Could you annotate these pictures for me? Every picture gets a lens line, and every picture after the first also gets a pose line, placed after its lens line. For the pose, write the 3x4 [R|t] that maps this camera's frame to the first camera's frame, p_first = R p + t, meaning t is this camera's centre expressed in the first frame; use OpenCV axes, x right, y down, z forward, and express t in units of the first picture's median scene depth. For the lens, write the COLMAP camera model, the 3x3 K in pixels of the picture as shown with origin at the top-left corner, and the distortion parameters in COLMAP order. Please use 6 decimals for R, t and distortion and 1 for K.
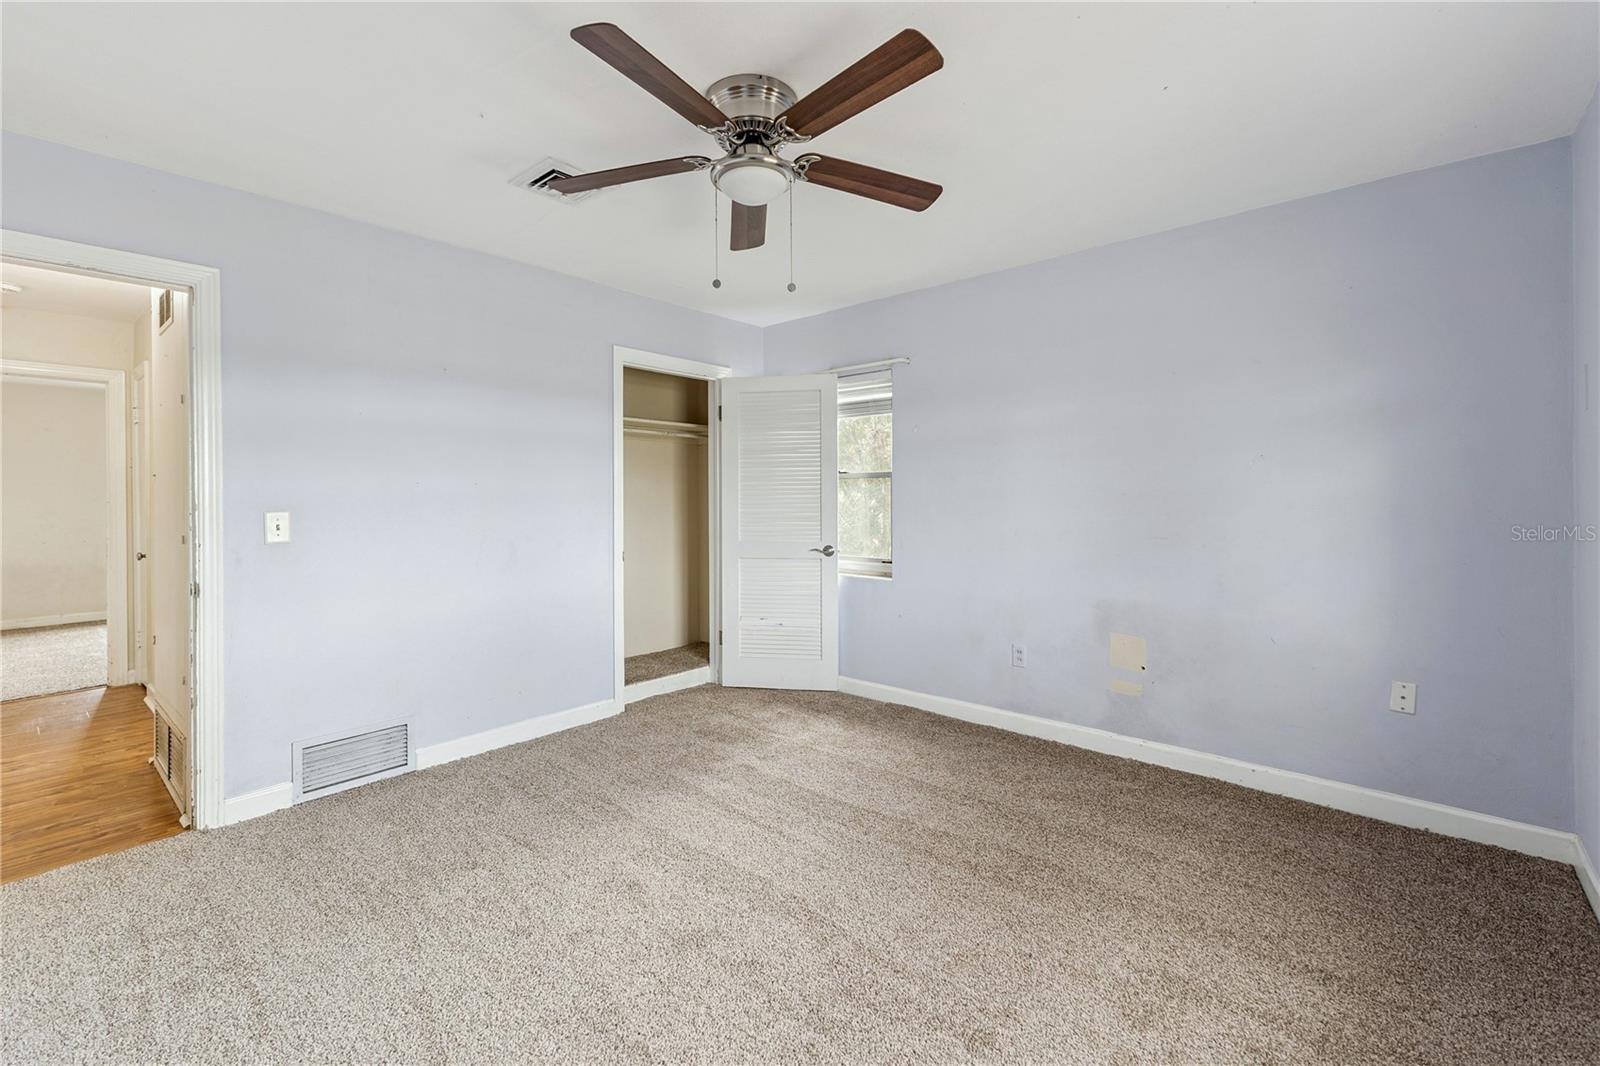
lens RADIAL K [[693.2, 0, 778.9], [0, 693.2, 499.1], [0, 0, 1]] dist [-0.001269, -0.000088]
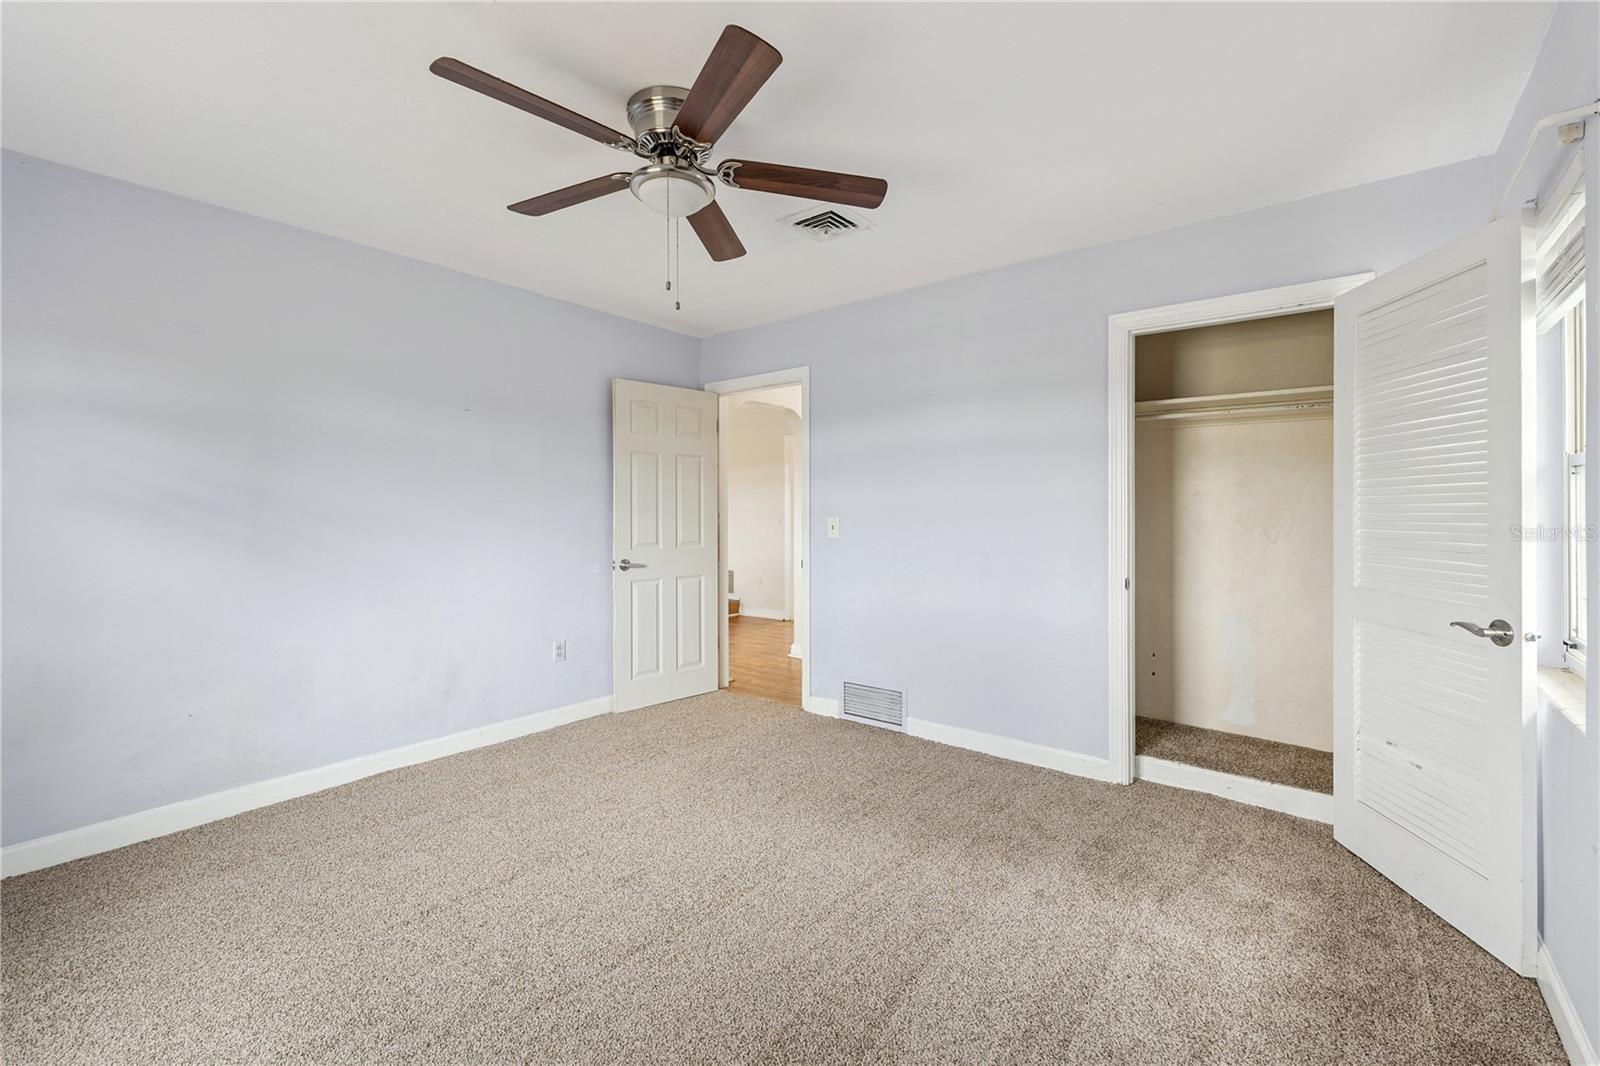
lens RADIAL K [[672.1, 0, 792.7], [0, 672.1, 517.5], [0, 0, 1]] dist [-0.000762, -0.000081]
pose [[0.044684, 0.012523, -0.998923, 0.611146], [-0.004185, 0.999915, 0.012348, 0.001184], [0.998992, 0.003629, 0.044732, 0.723709]]
